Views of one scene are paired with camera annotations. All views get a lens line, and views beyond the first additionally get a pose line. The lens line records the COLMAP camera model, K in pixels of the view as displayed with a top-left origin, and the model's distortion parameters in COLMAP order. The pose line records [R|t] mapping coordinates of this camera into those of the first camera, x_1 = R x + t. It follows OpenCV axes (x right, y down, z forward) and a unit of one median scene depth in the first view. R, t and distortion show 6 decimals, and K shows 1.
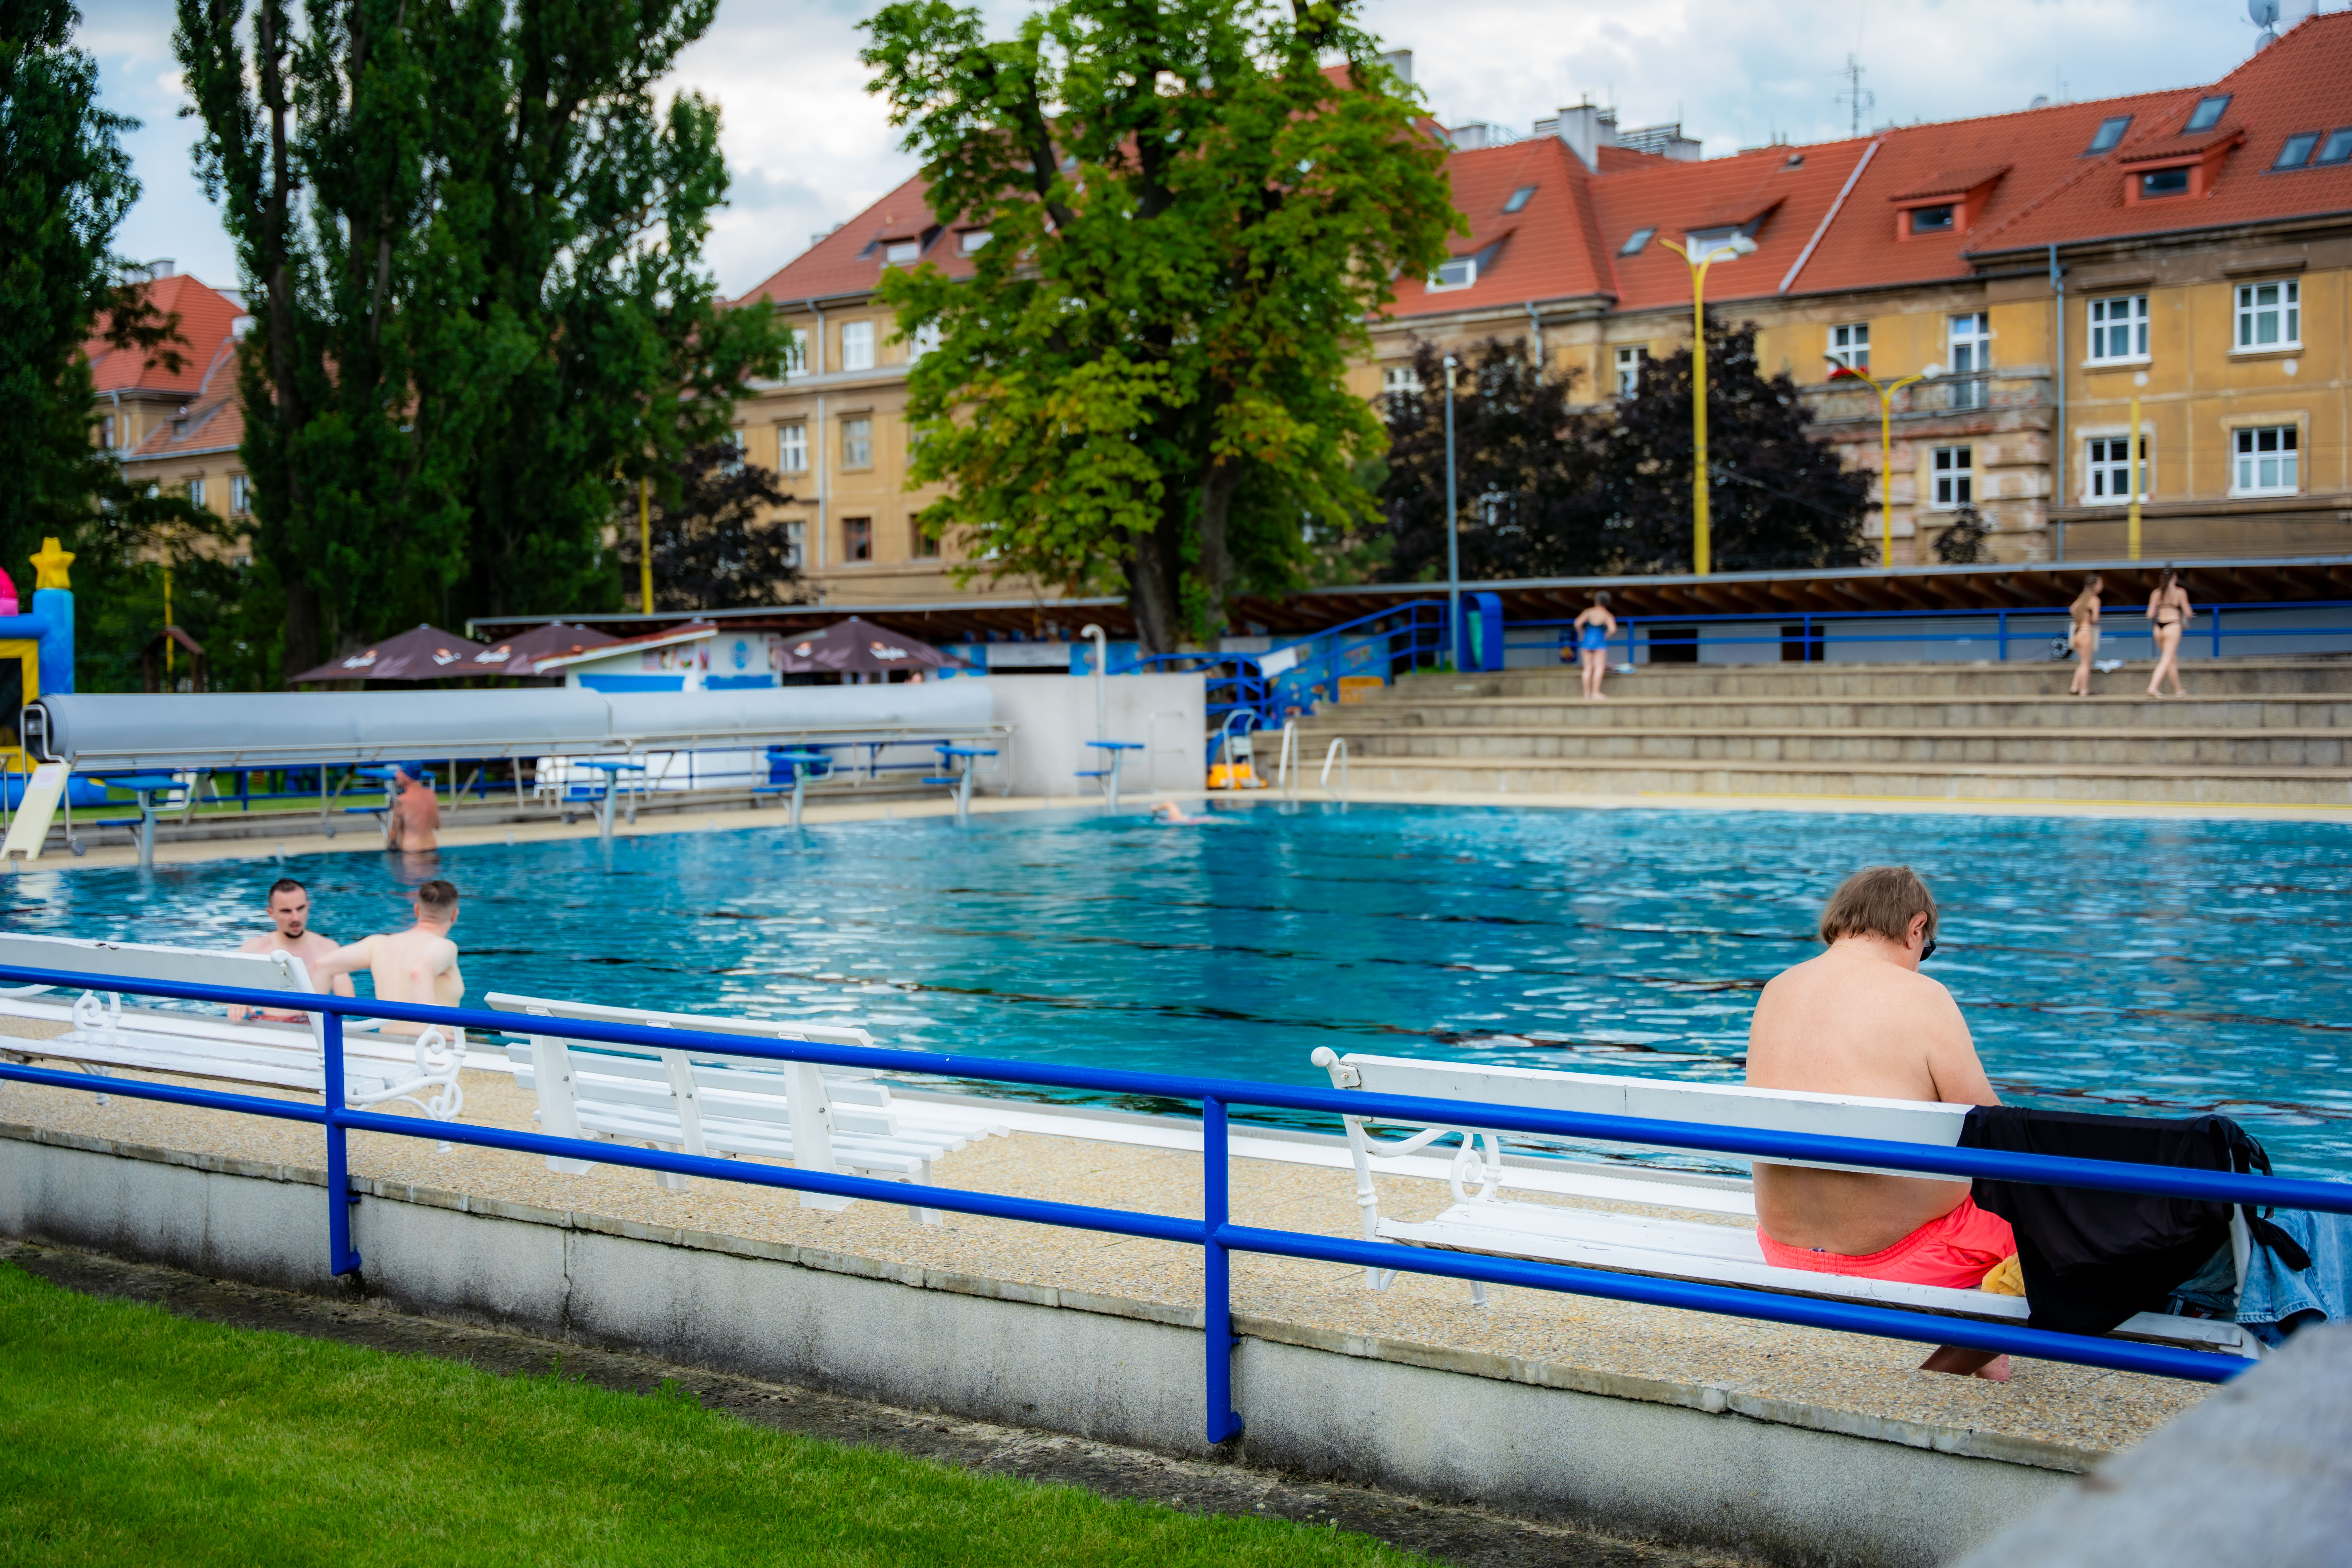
lens RADIAL K [[3181.7, 0, 1176.9], [0, 3181.7, 780.7], [0, 0, 1]] dist [0.050348, 0.000000]
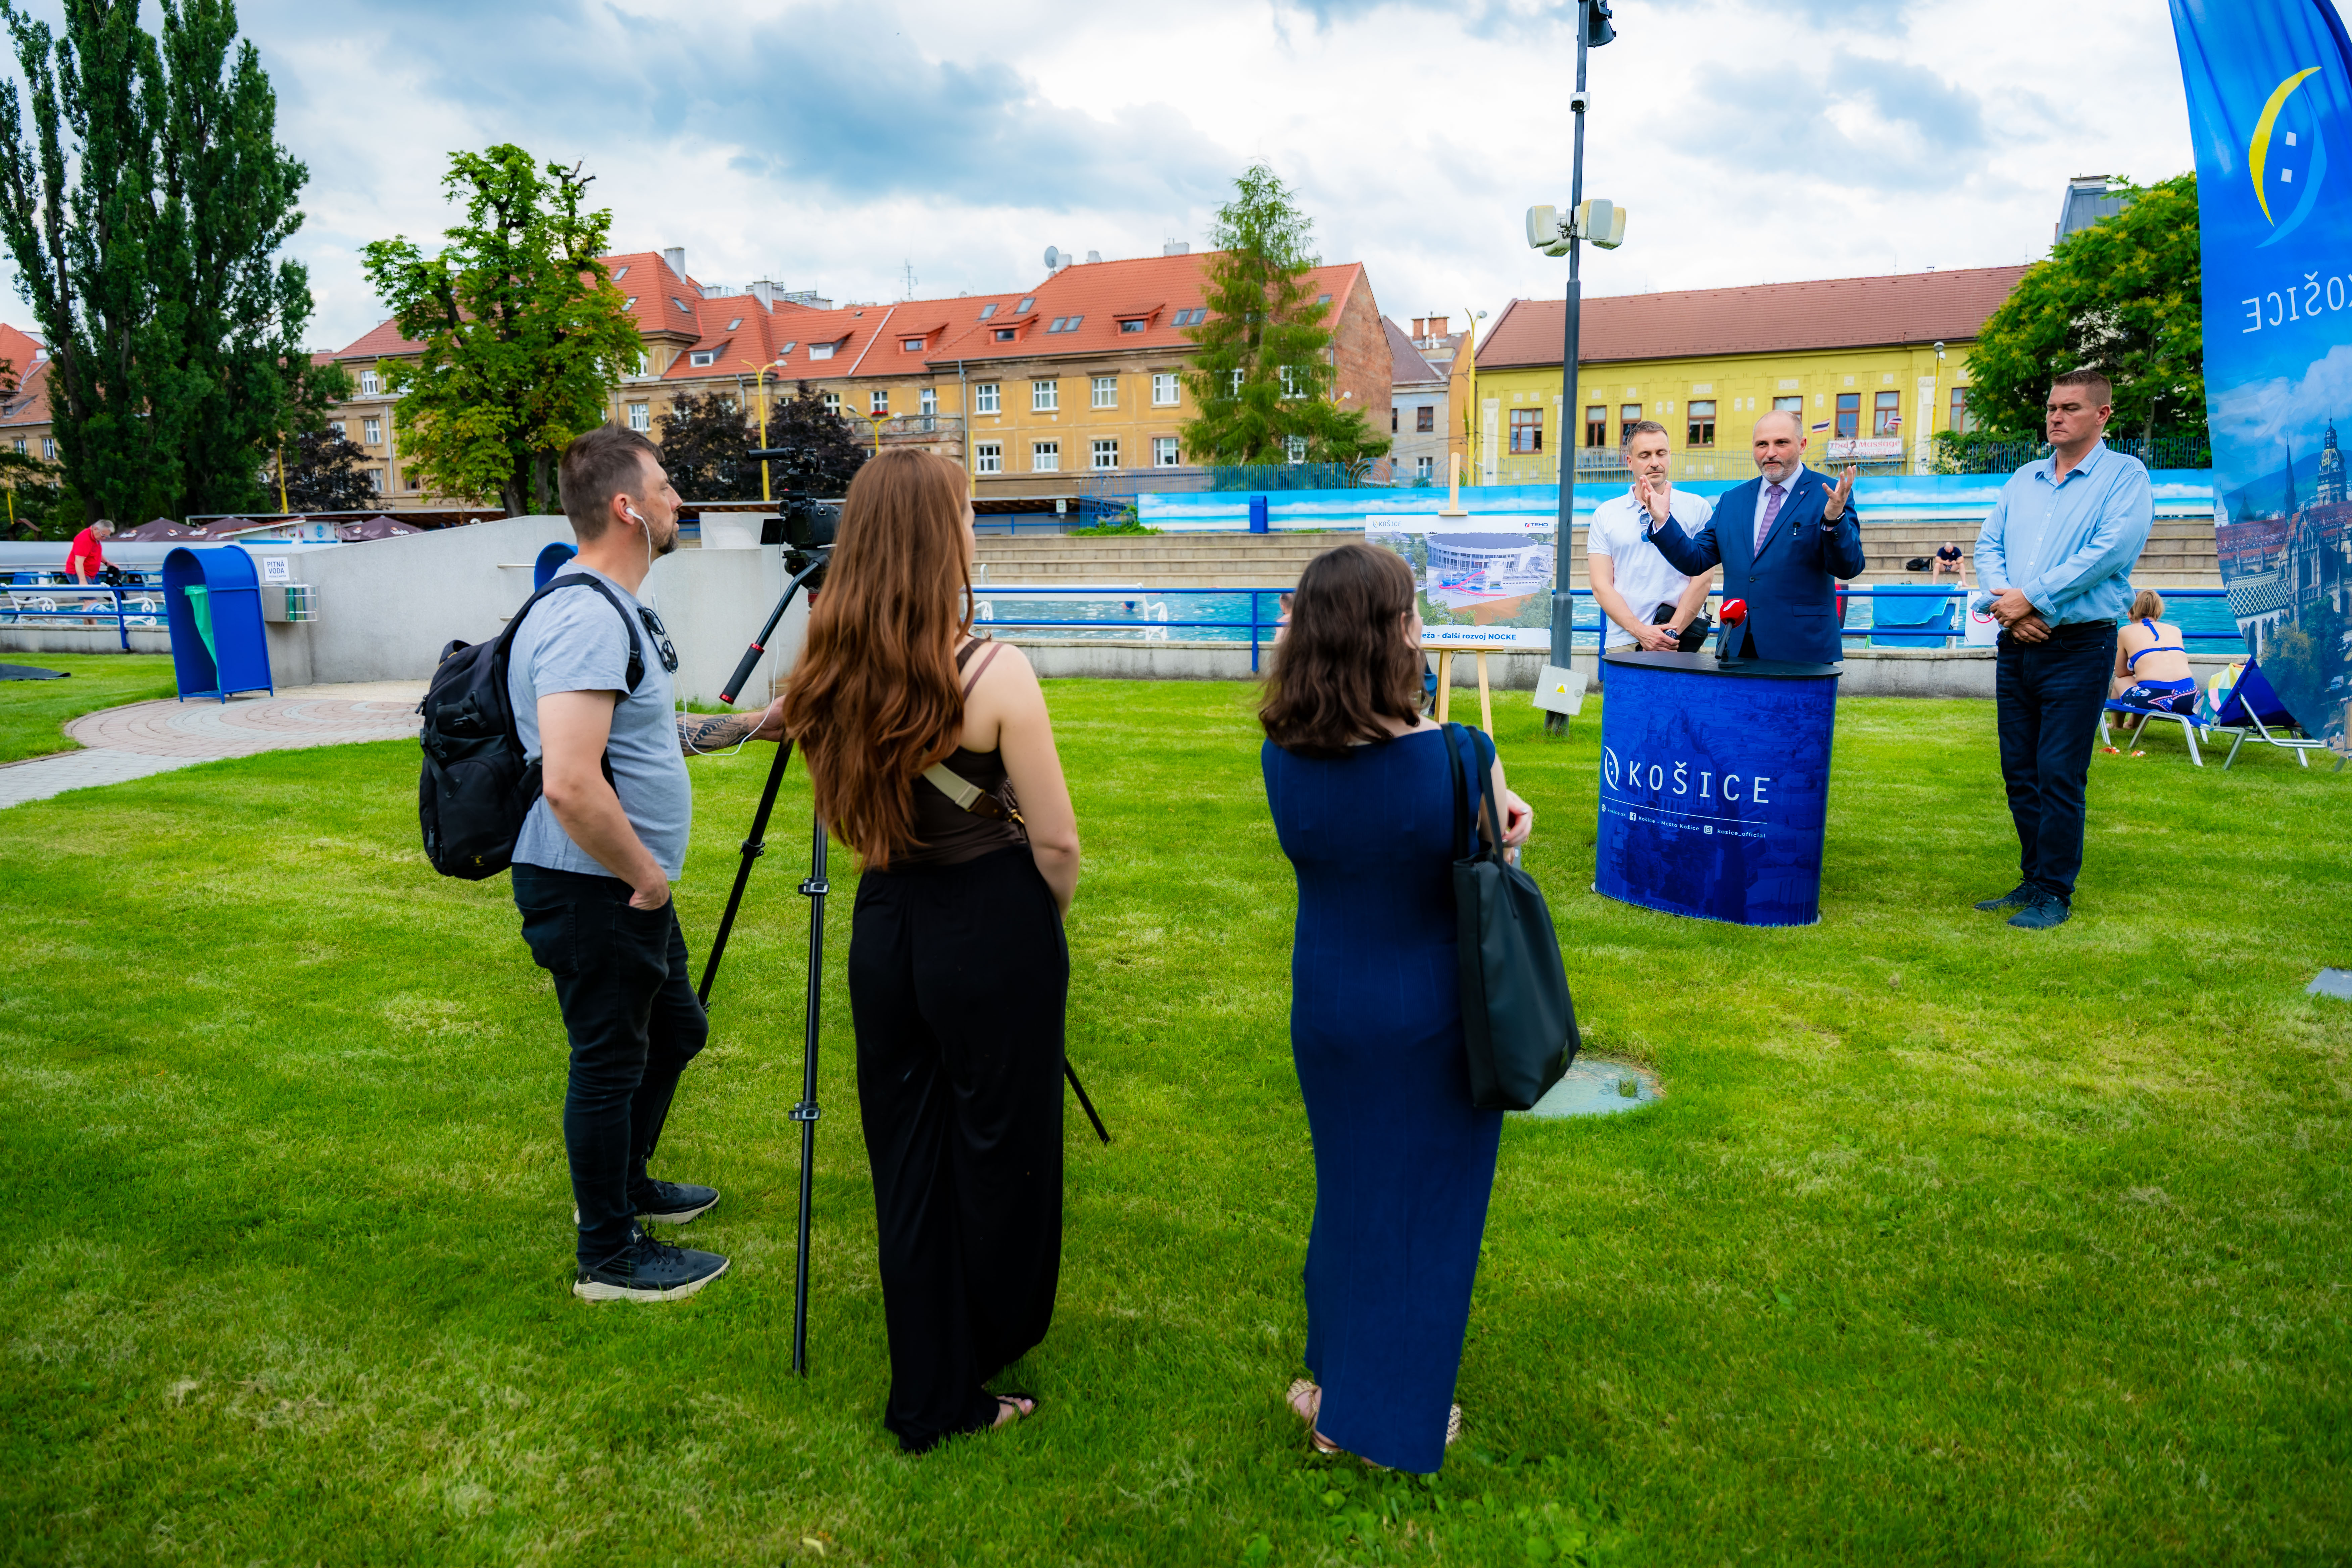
lens RADIAL K [[1580.4, 0, 1172.0], [0, 1580.4, 787.8], [0, 0, 1]] dist [0.003571, -0.007286]
pose [[0.947229, -0.043862, 0.317543, 0.048753], [0.007614, 0.993394, 0.114503, 0.011781], [-0.320468, -0.106042, 0.941305, -0.184677]]
